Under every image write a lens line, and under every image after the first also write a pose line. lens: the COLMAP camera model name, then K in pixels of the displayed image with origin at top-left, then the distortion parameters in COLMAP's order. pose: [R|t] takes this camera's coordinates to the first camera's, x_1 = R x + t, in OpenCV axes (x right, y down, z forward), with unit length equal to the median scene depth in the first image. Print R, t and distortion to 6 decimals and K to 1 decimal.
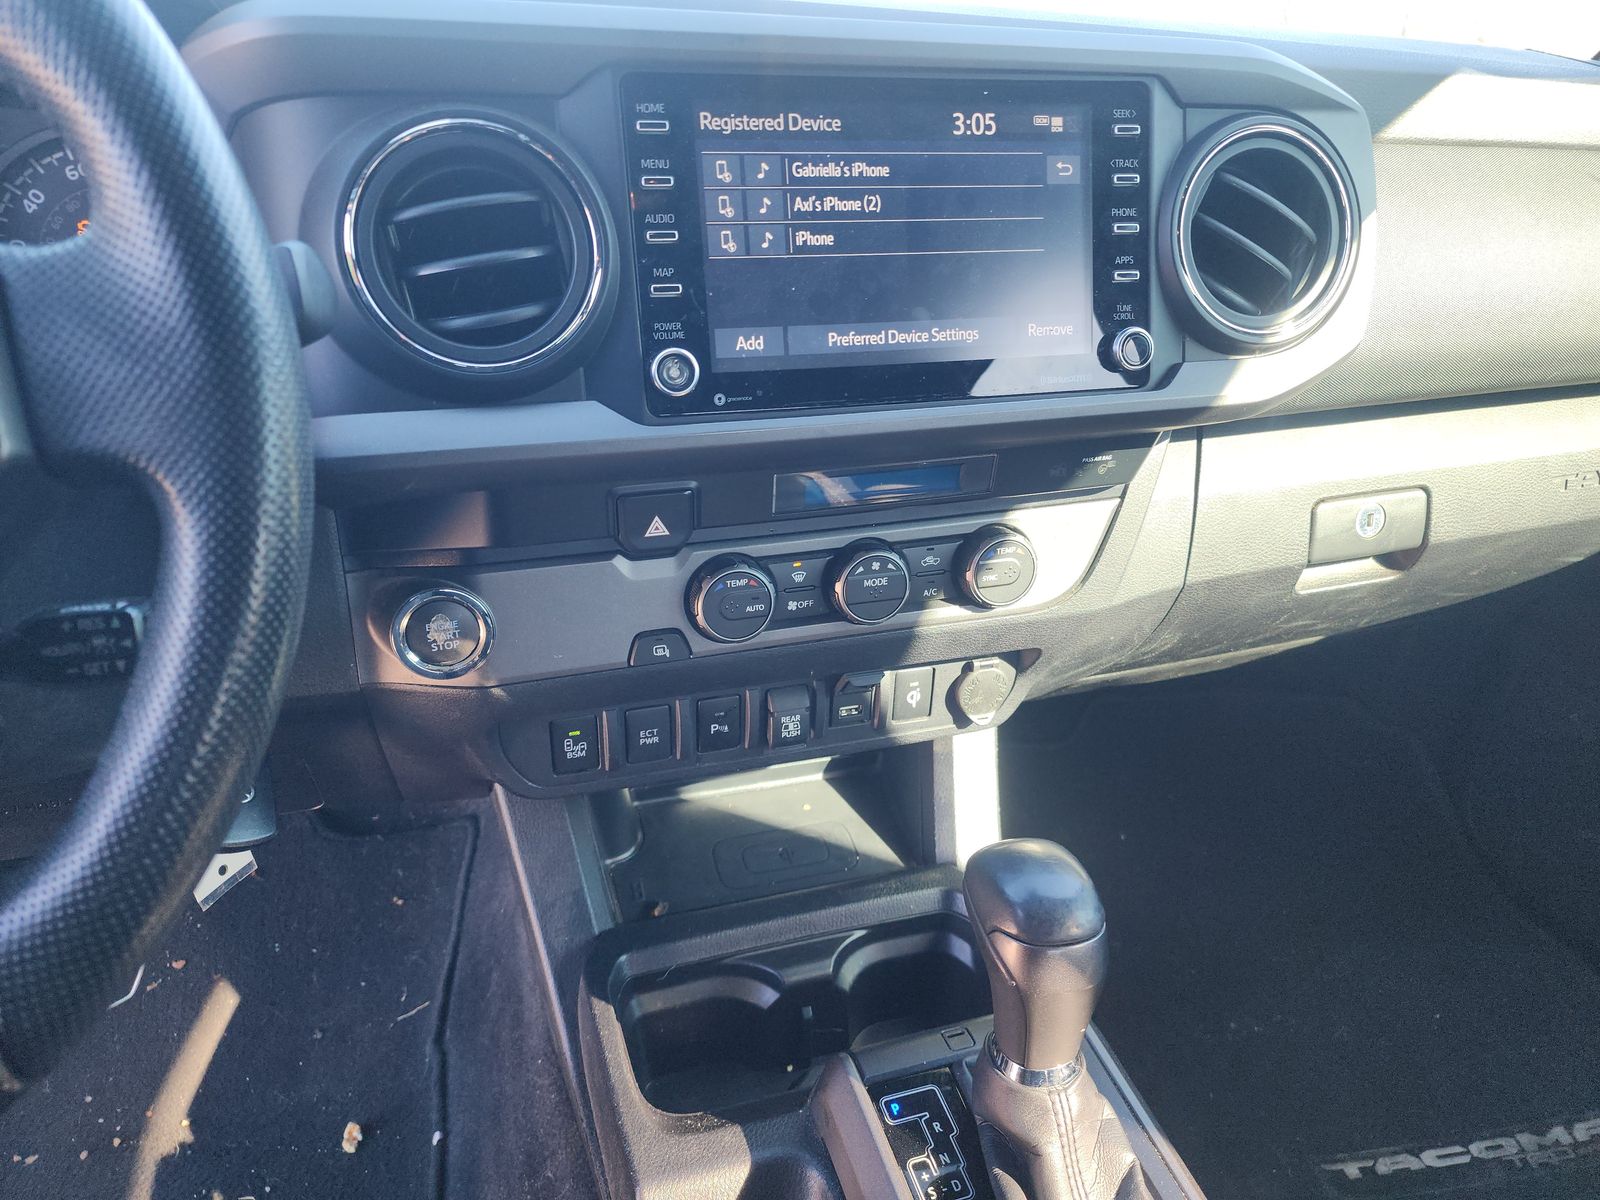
lens RADIAL K [[1091.4, 0, 800.0], [0, 1091.4, 600.0], [0, 0, 1]] dist [0.054640, -0.043609]
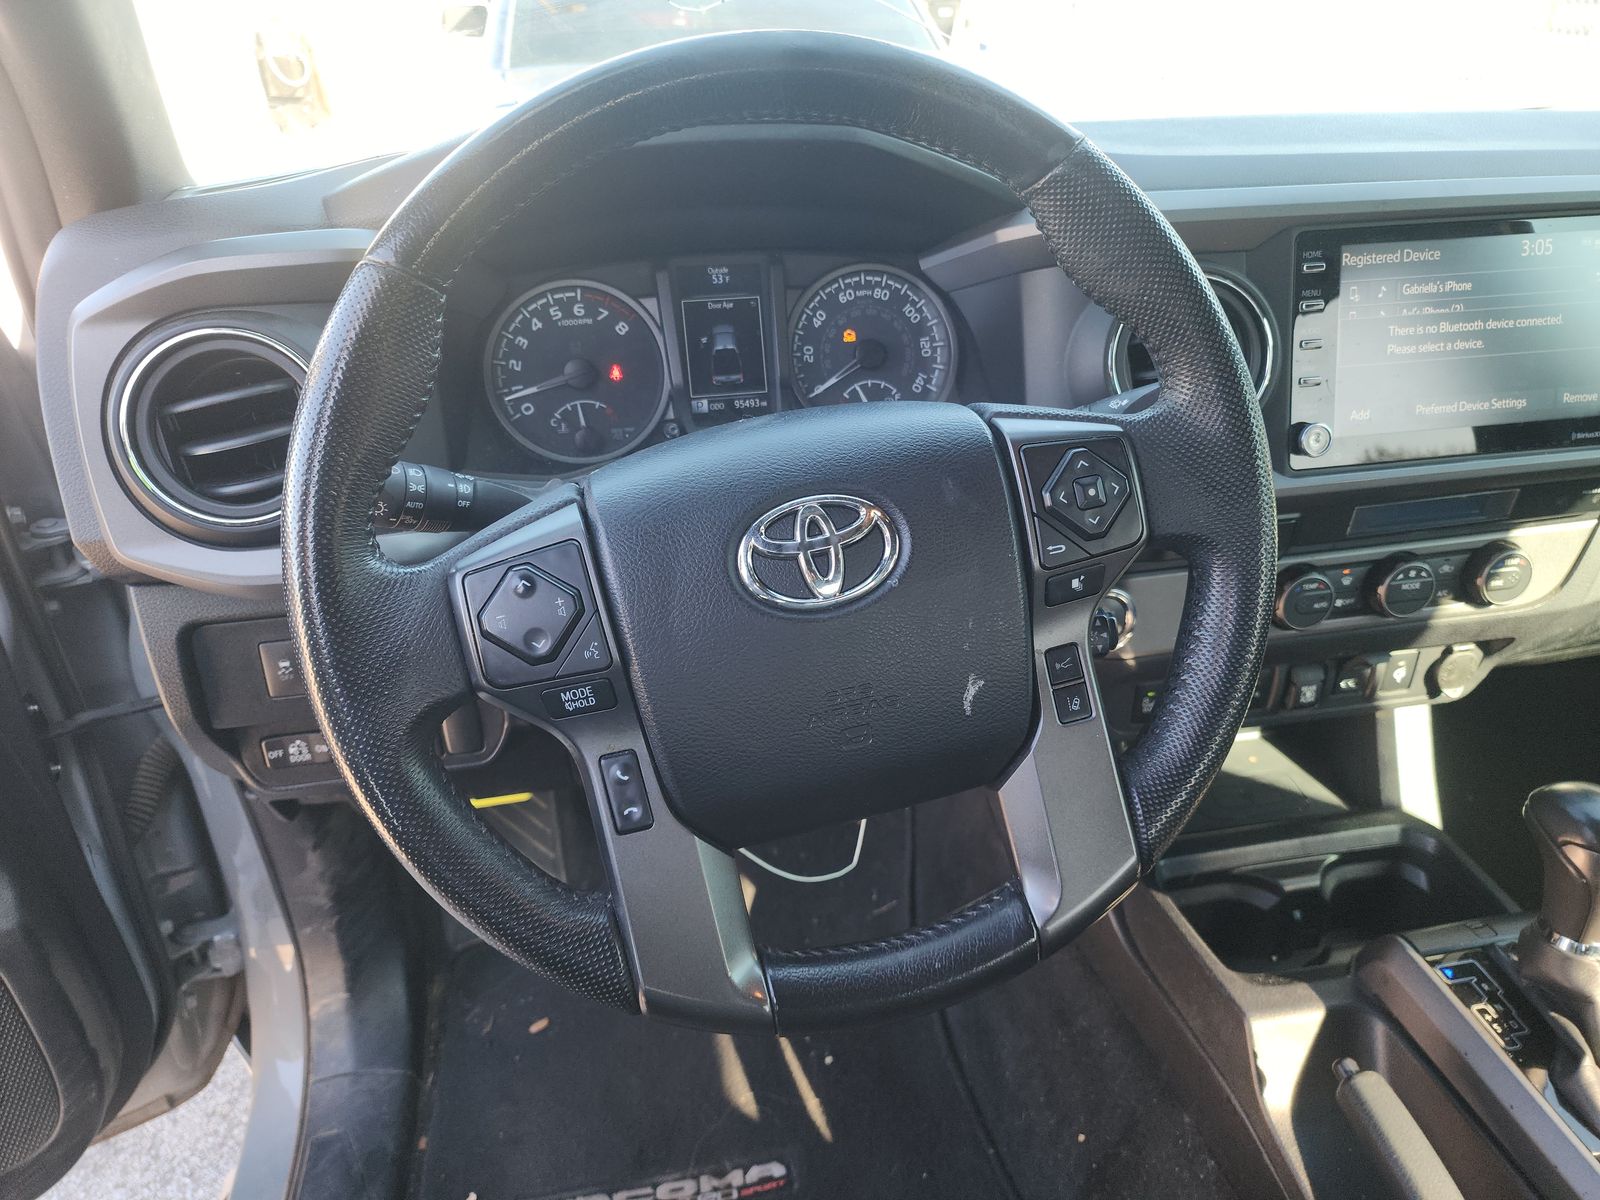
lens RADIAL K [[1091.4, 0, 800.0], [0, 1091.4, 600.0], [0, 0, 1]] dist [0.054640, -0.043609]
pose [[0.992051, 0.015535, -0.124873, -0.484744], [-0.011465, 0.999381, 0.033245, -0.034838], [0.125312, -0.031549, 0.991616, -0.401818]]
